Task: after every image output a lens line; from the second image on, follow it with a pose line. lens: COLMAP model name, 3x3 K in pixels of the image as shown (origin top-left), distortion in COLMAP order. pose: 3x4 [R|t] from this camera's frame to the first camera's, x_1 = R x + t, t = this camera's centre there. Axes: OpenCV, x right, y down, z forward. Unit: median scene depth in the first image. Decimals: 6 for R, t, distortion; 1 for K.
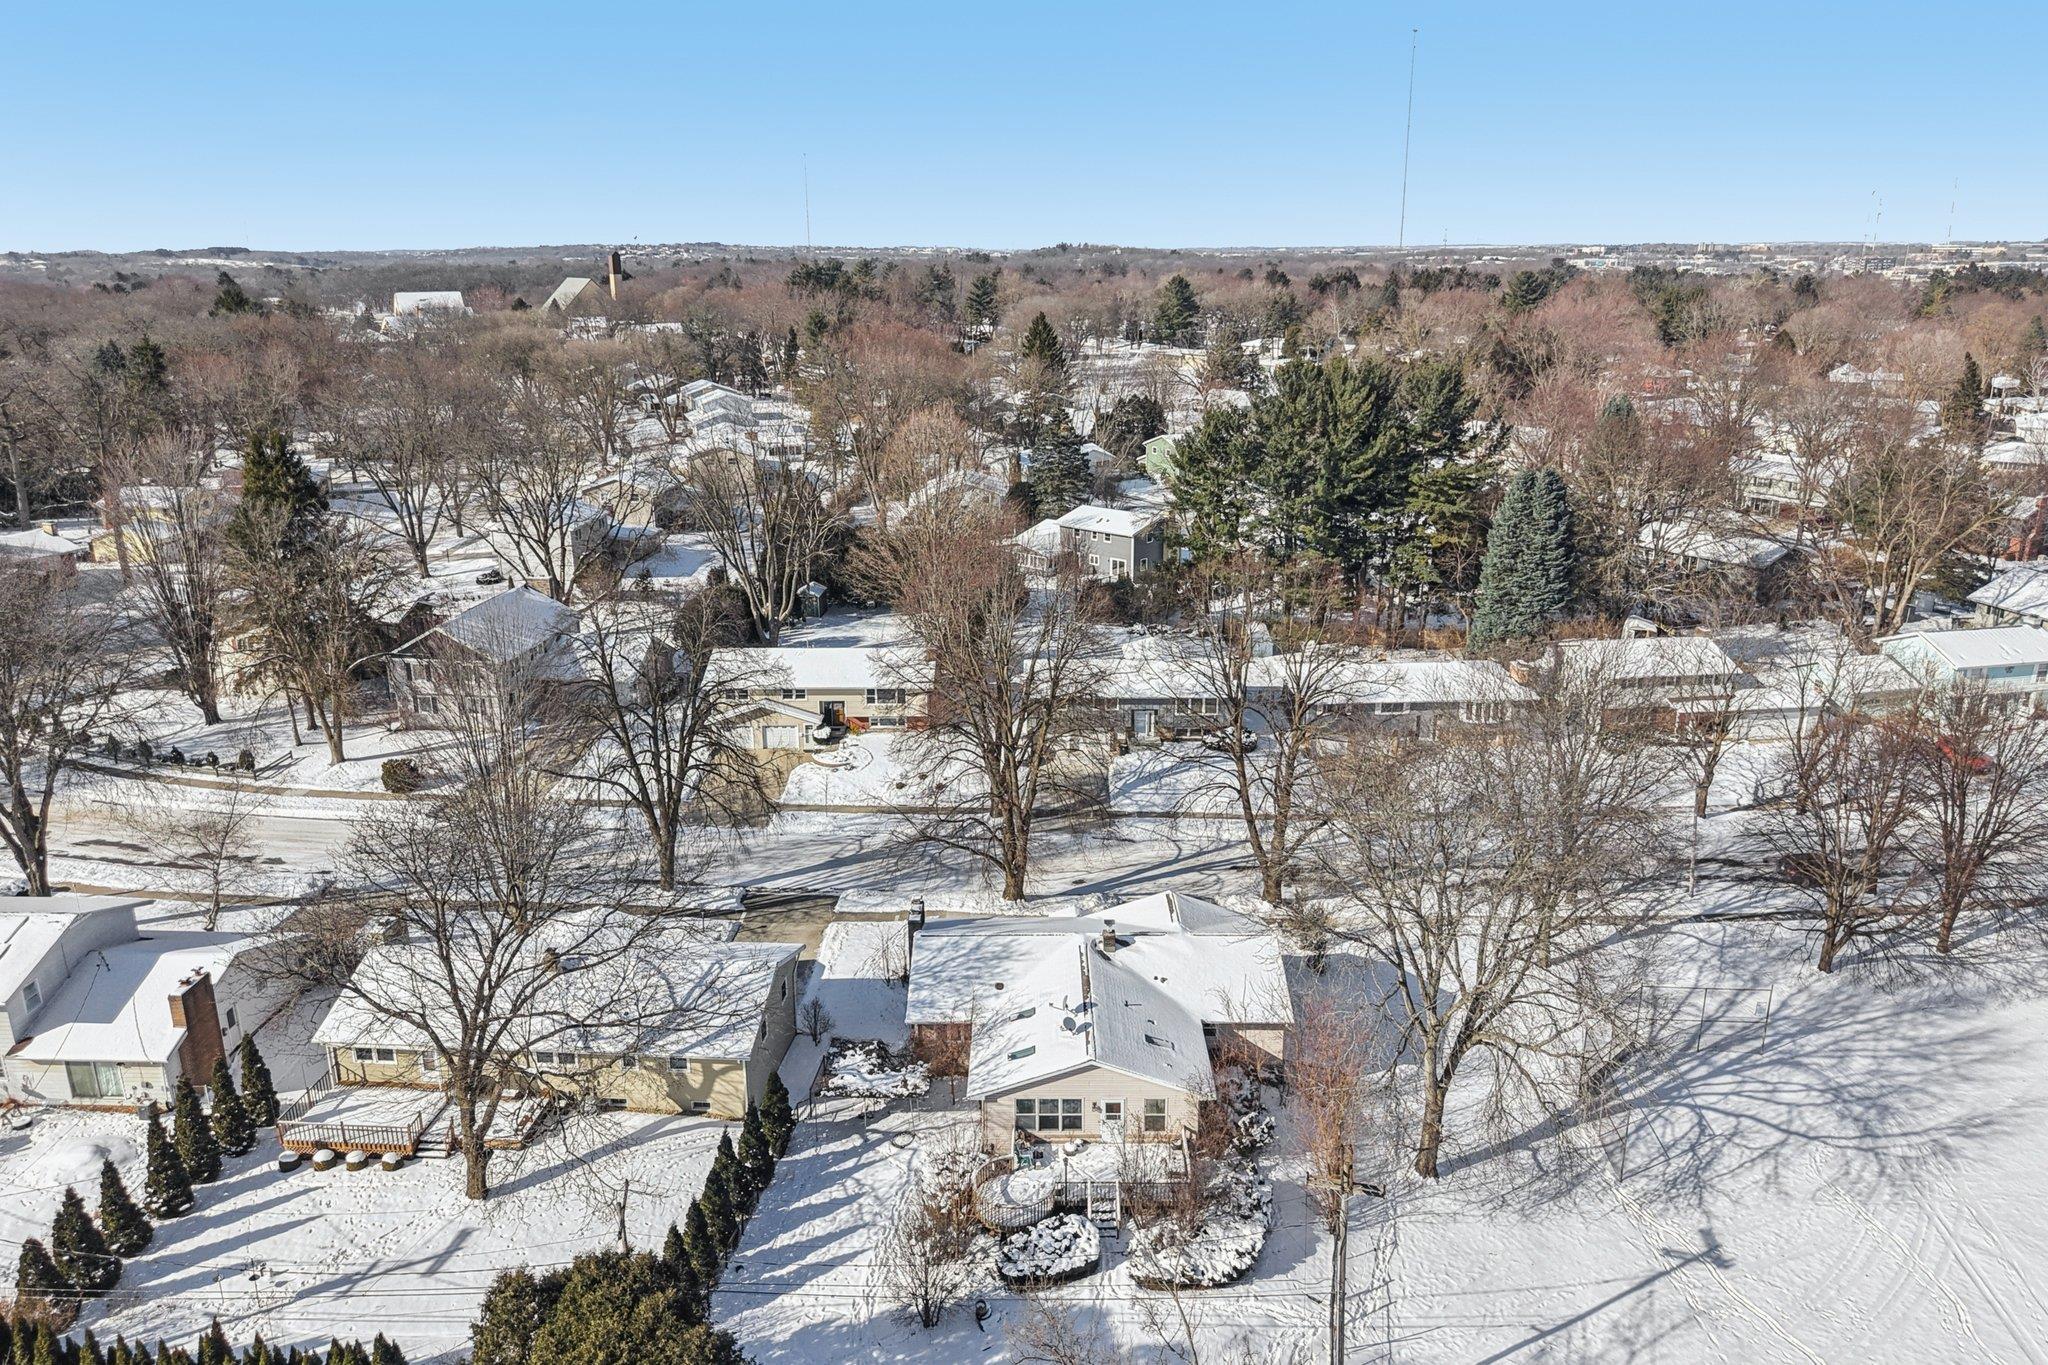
lens RADIAL K [[1376.0, 0, 1029.1], [0, 1376.0, 682.0], [0, 0, 1]] dist [0.004268, -0.010667]
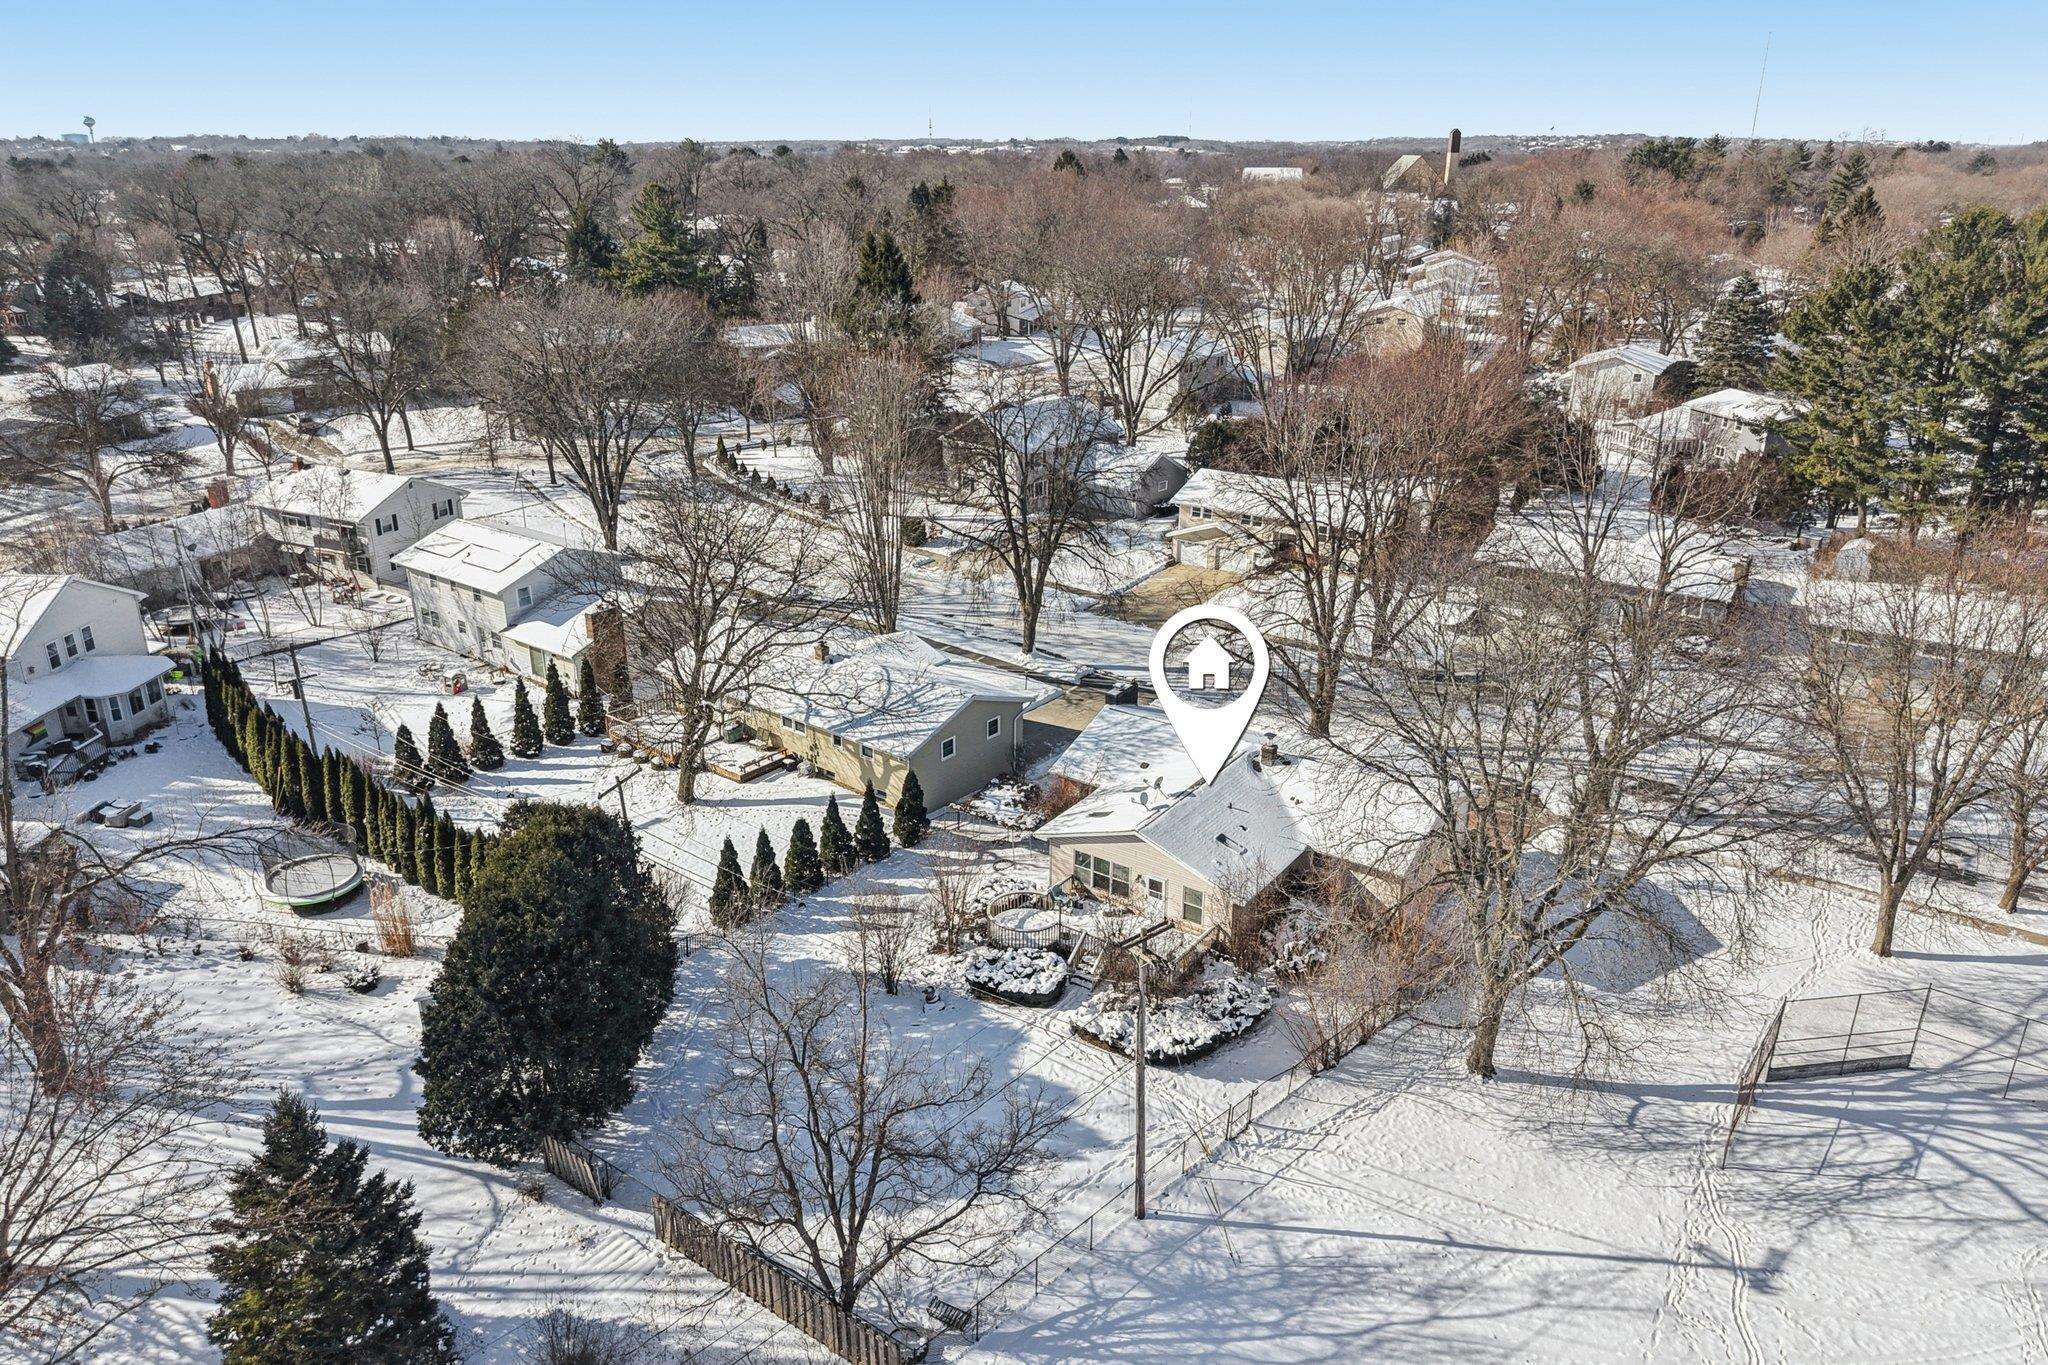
lens RADIAL K [[1376.0, 0, 1029.1], [0, 1376.0, 682.0], [0, 0, 1]] dist [0.004268, -0.010667]
pose [[0.820758, 0.209925, -0.531308, 0.454409], [-0.171819, 0.977685, 0.120870, 0.054884], [0.544825, -0.007917, 0.838512, 0.103098]]
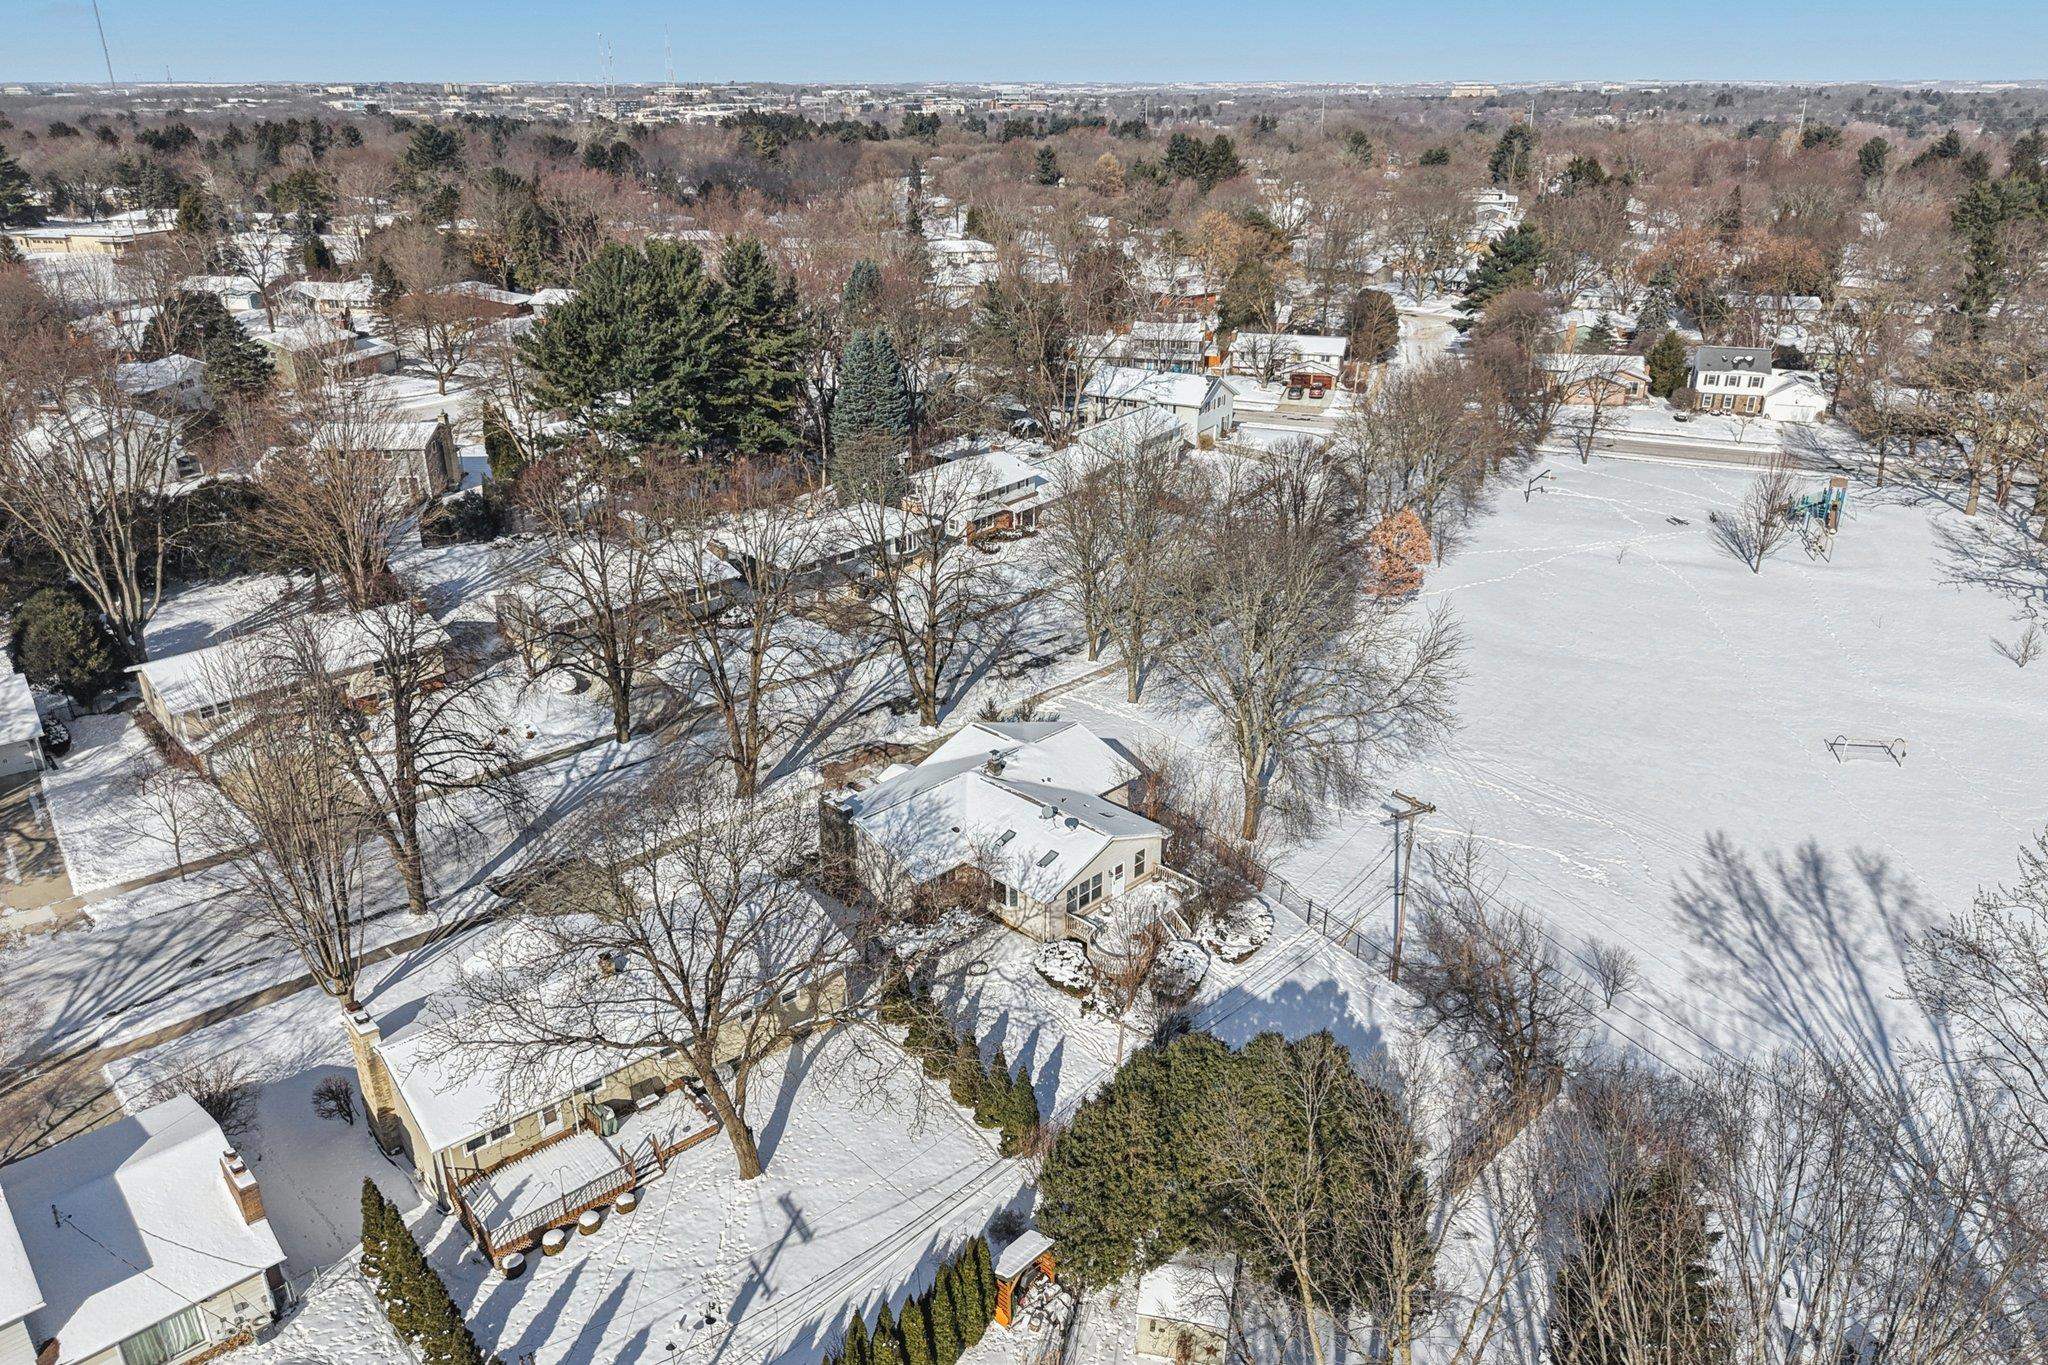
lens RADIAL K [[1376.0, 0, 1029.1], [0, 1376.0, 682.0], [0, 0, 1]] dist [0.004268, -0.010667]
pose [[0.696100, -0.270891, 0.664878, -0.747219], [0.202227, 0.962569, 0.180457, -0.098963], [-0.688875, 0.008840, 0.724826, 0.120370]]
